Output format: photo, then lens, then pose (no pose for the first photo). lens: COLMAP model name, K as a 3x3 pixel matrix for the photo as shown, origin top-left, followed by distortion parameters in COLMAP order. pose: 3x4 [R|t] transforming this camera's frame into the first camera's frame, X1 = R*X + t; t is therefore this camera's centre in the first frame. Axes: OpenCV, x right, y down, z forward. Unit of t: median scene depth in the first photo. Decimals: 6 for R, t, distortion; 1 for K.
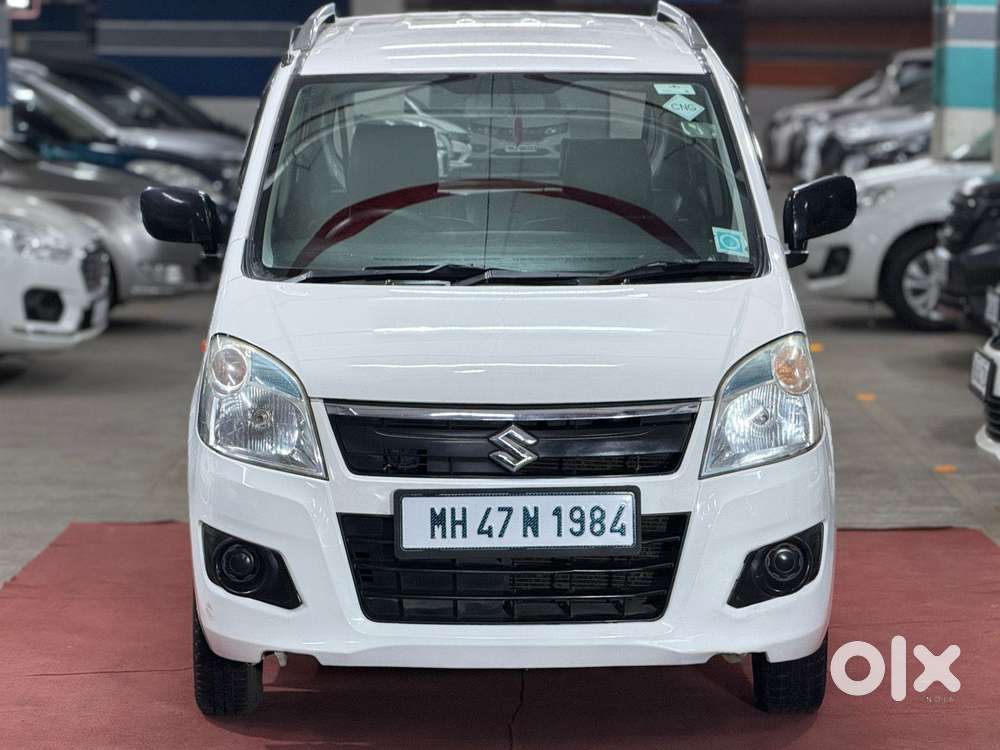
lens RADIAL K [[3559.8, 0, 500.0], [0, 3559.8, 375.0], [0, 0, 1]] dist [0.115144, 1.753823]
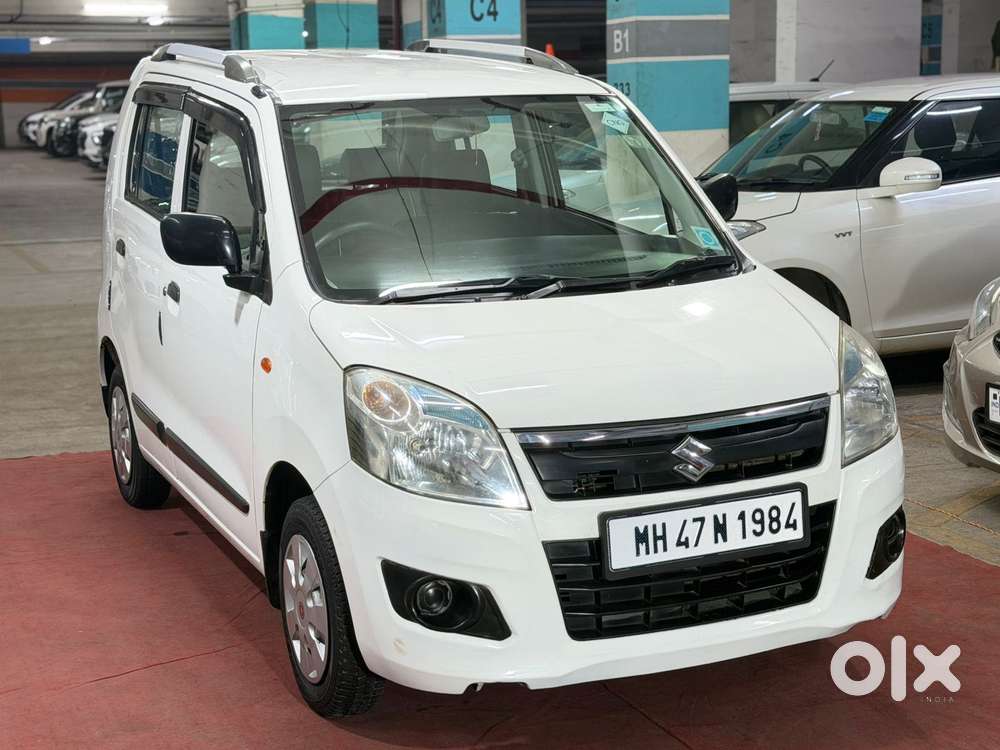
lens RADIAL K [[1791.0, 0, 500.0], [0, 1791.0, 375.0], [0, 0, 1]] dist [0.033917, 0.037181]
pose [[0.917904, -0.091605, 0.386084, -0.248431], [0.062750, 0.994255, 0.086717, -0.052869], [-0.391809, -0.055371, 0.918379, 0.542646]]
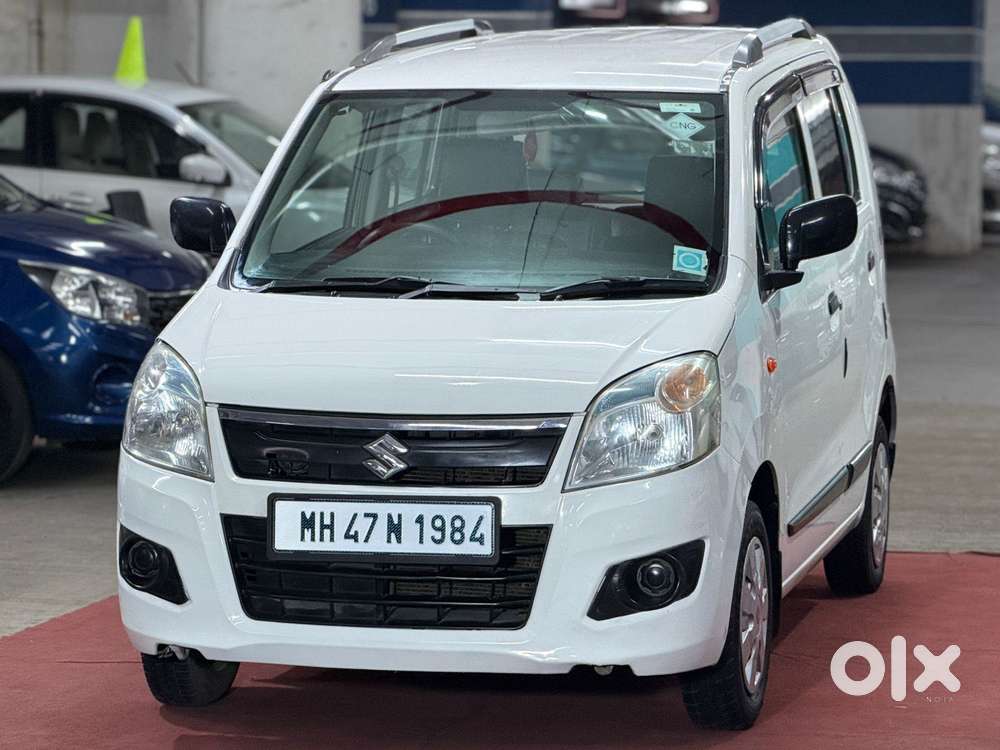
lens RADIAL K [[3701.8, 0, 500.0], [0, 3701.8, 375.0], [0, 0, 1]] dist [-0.004533, 3.562024]
pose [[0.972523, 0.025238, -0.231434, 0.283649], [-0.026020, 0.999661, -0.000325, -0.003536], [0.231348, 0.006338, 0.972851, -0.034346]]
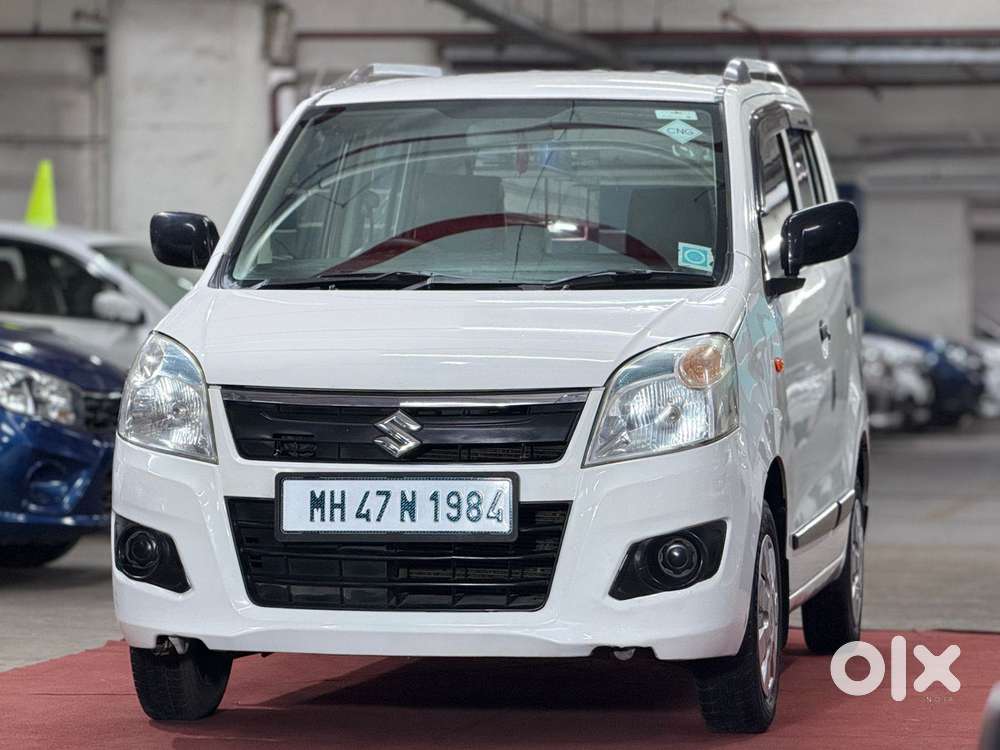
lens RADIAL K [[3701.8, 0, 500.0], [0, 3701.8, 375.0], [0, 0, 1]] dist [-0.004533, 3.562024]
pose [[0.981732, 0.007226, -0.190133, 0.229042], [-0.022020, 0.996879, -0.075811, 0.082135], [0.188992, 0.078613, 0.978827, -0.009712]]
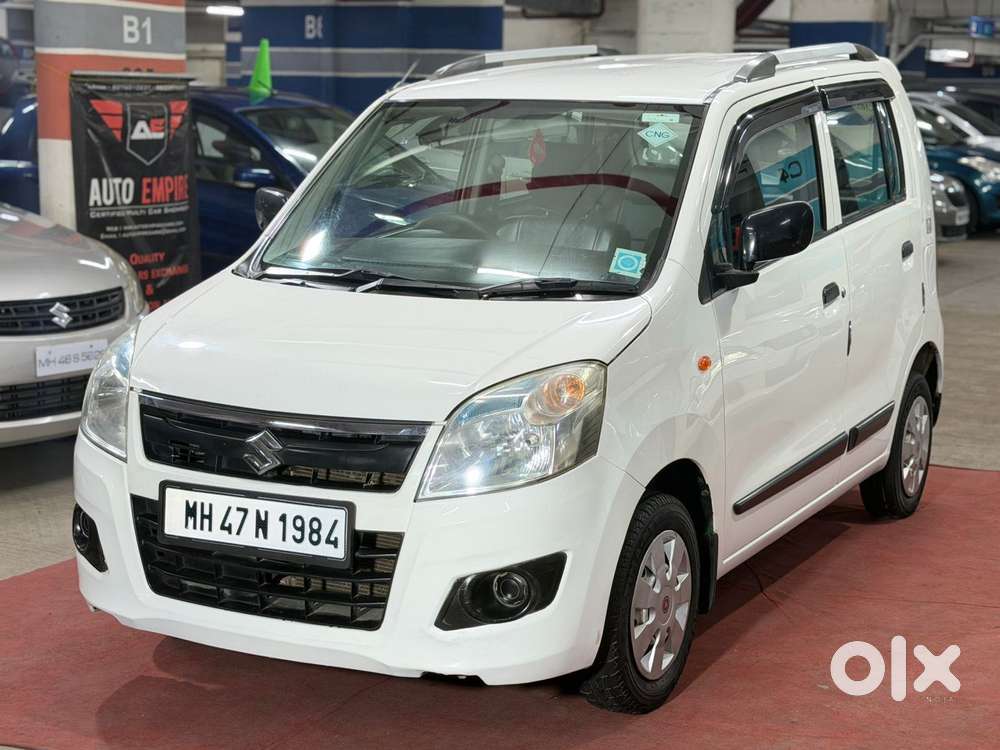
lens RADIAL K [[1791.0, 0, 500.0], [0, 1791.0, 375.0], [0, 0, 1]] dist [0.033917, 0.037181]
pose [[0.884116, 0.086733, -0.459147, 0.311295], [-0.056349, 0.995241, 0.079498, -0.049231], [0.463857, -0.044413, 0.884796, 0.559998]]
